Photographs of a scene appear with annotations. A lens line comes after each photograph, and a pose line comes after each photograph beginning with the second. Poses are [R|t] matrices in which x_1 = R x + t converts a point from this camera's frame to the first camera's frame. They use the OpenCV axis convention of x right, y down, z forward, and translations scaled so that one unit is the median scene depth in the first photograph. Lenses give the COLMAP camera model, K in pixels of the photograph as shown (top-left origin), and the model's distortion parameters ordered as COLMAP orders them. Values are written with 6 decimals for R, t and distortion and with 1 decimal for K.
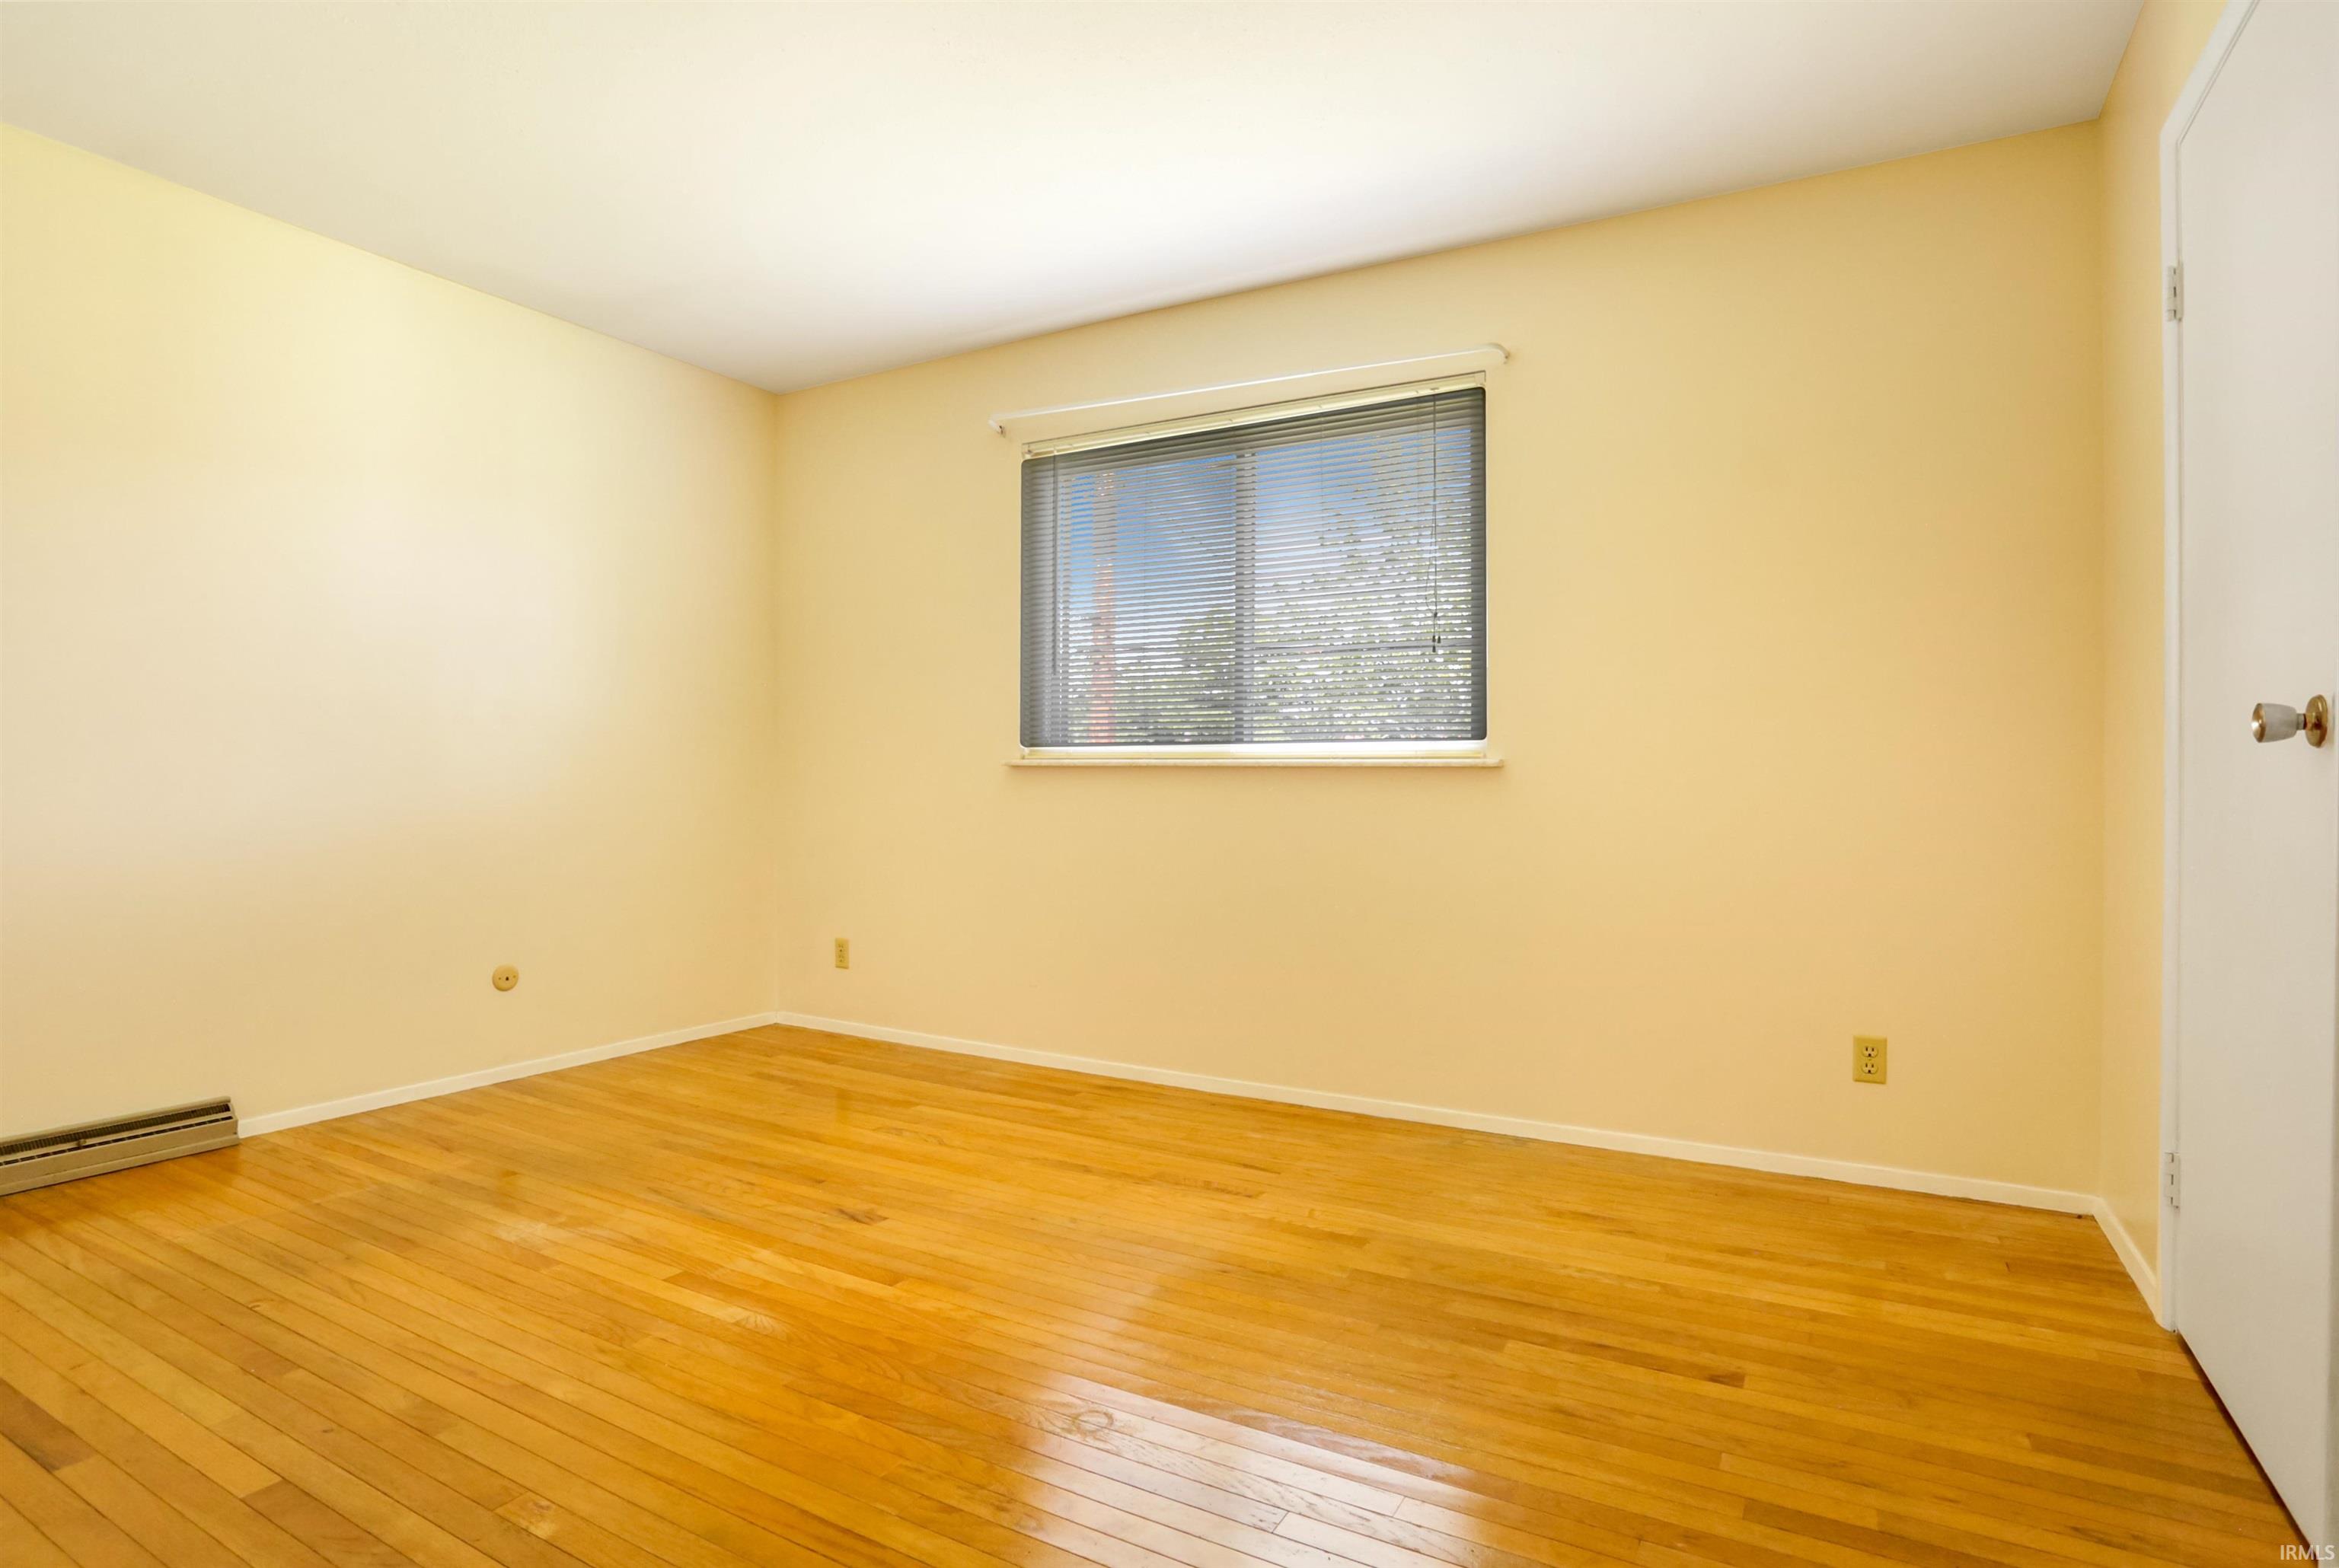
lens RADIAL K [[1203.9, 0, 1193.3], [0, 1203.9, 795.1], [0, 0, 1]] dist [-0.044940, 0.012583]
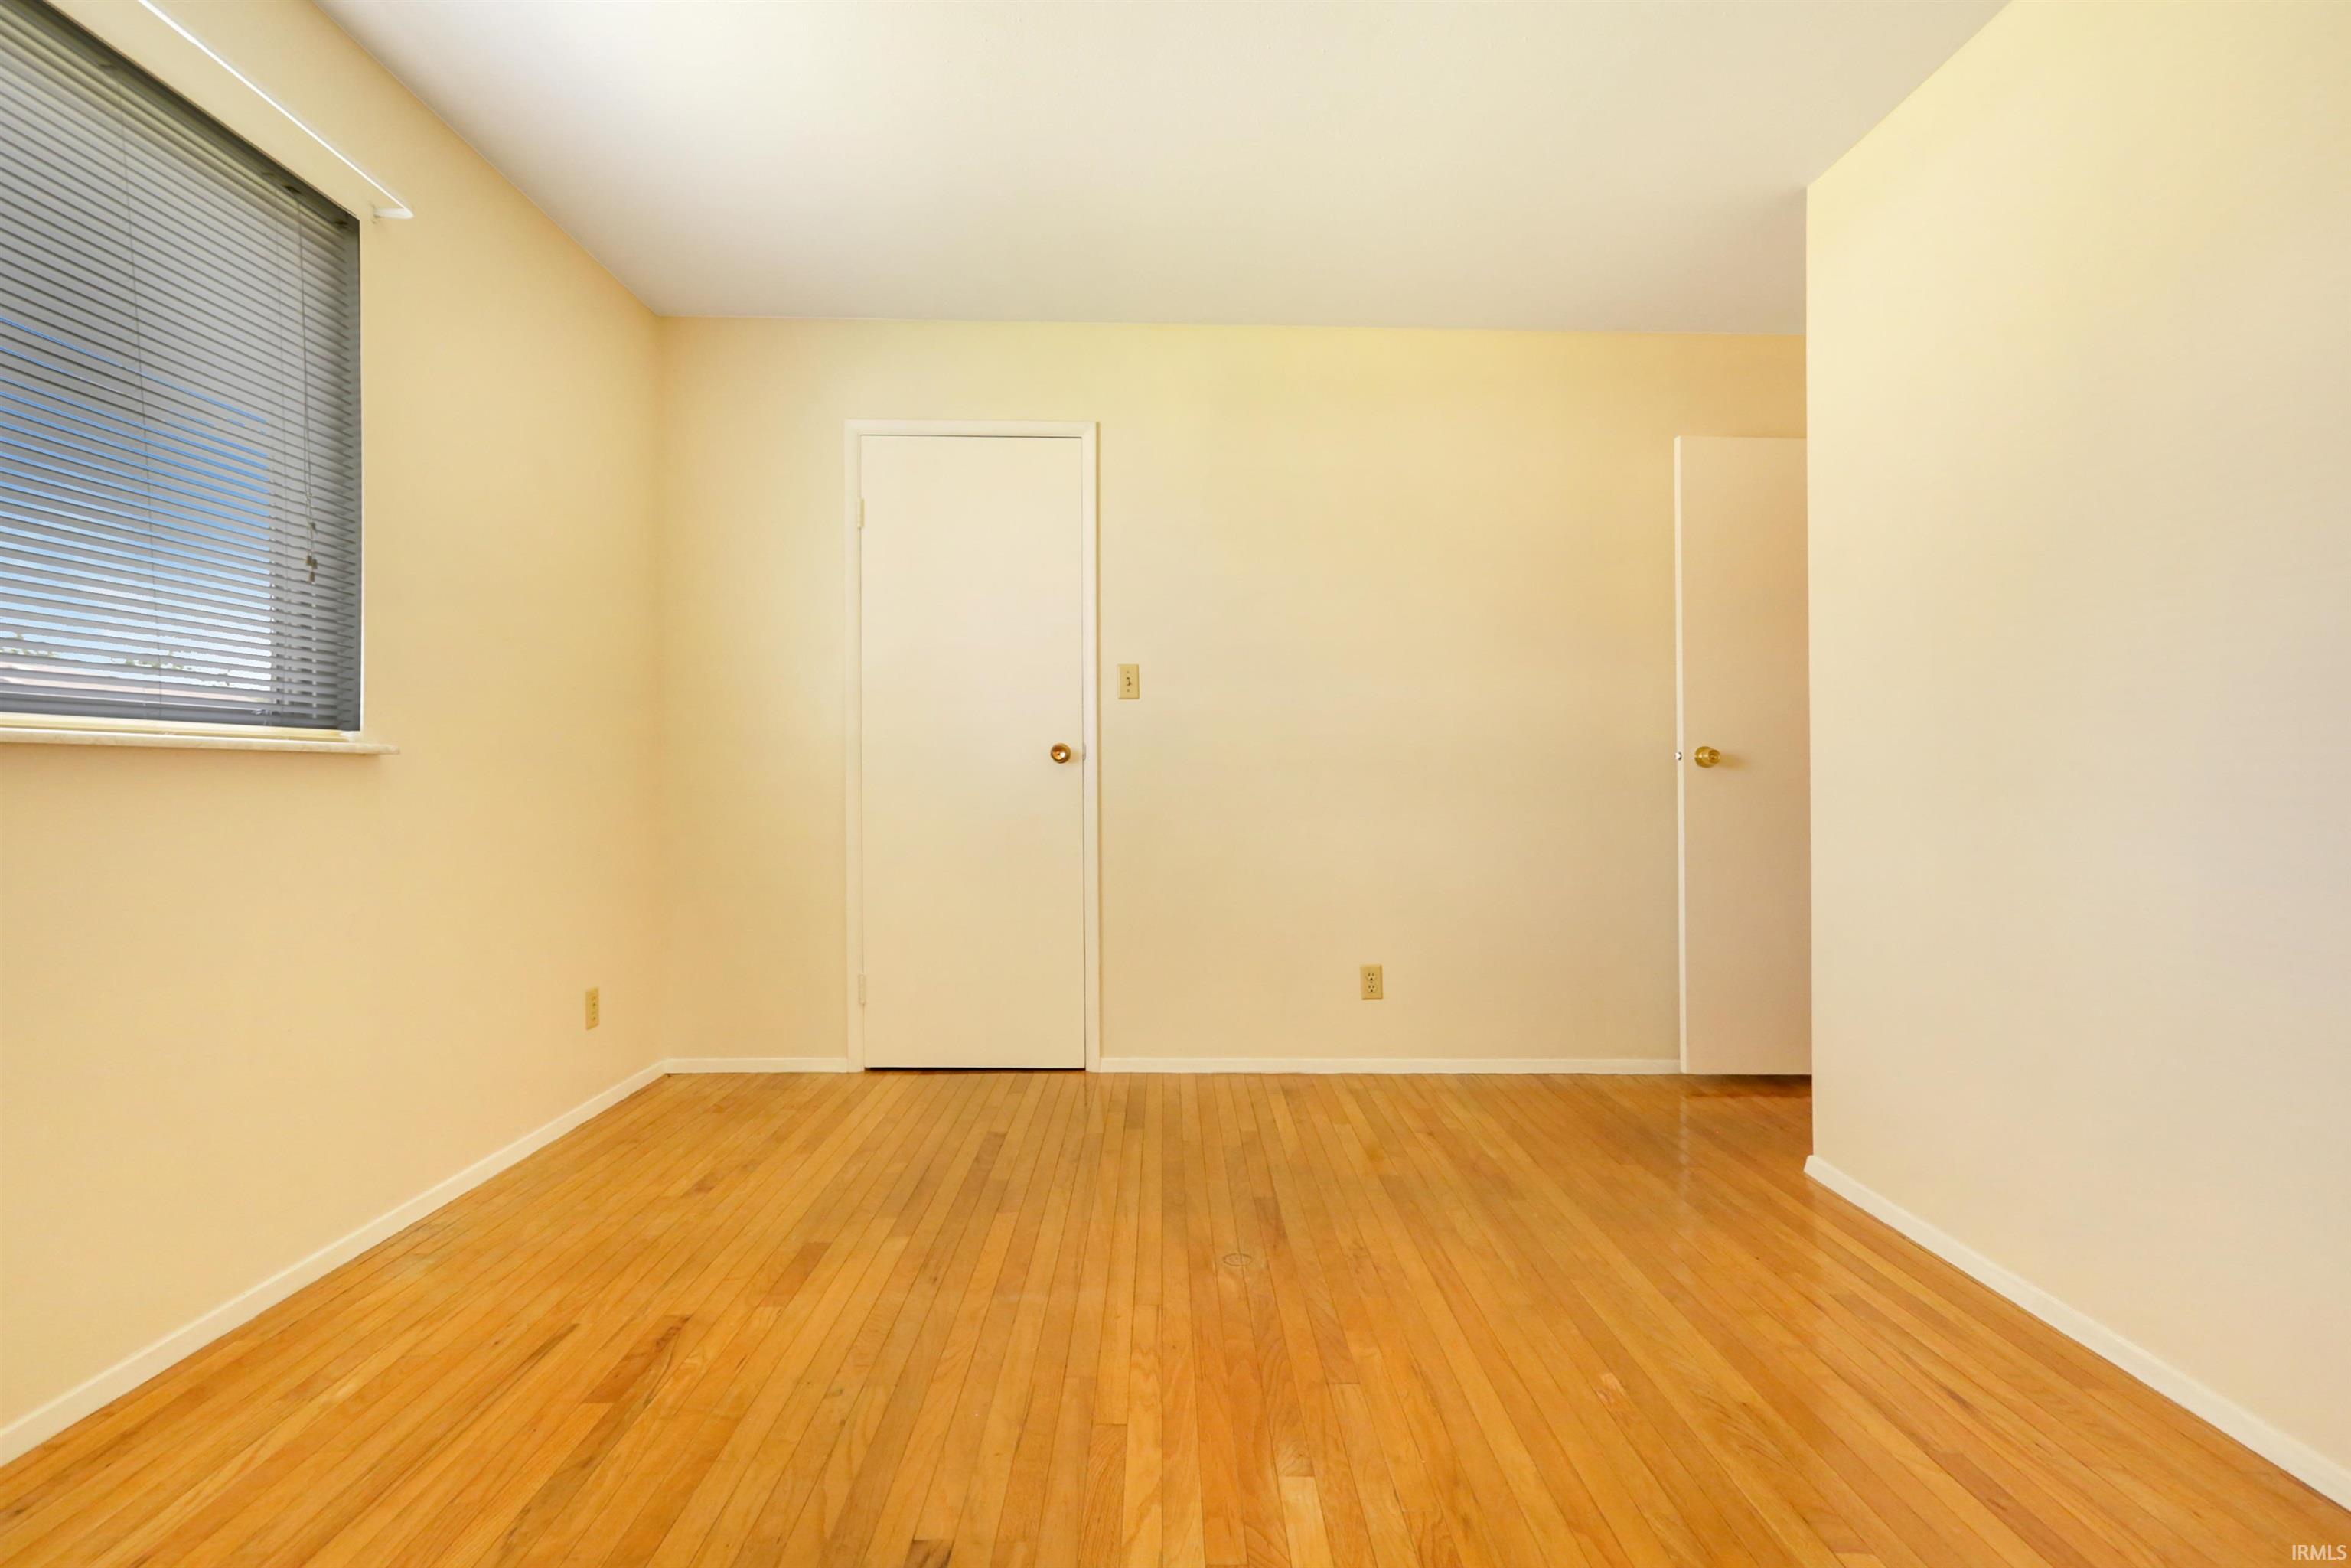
lens RADIAL K [[1170.3, 0, 1188.1], [0, 1170.3, 771.1], [0, 0, 1]] dist [-0.074098, 0.034755]
pose [[-0.508952, 0.002722, 0.860791, -0.791748], [0.017399, 0.999823, 0.007126, -0.018241], [-0.860619, 0.018604, -0.508909, 1.151615]]
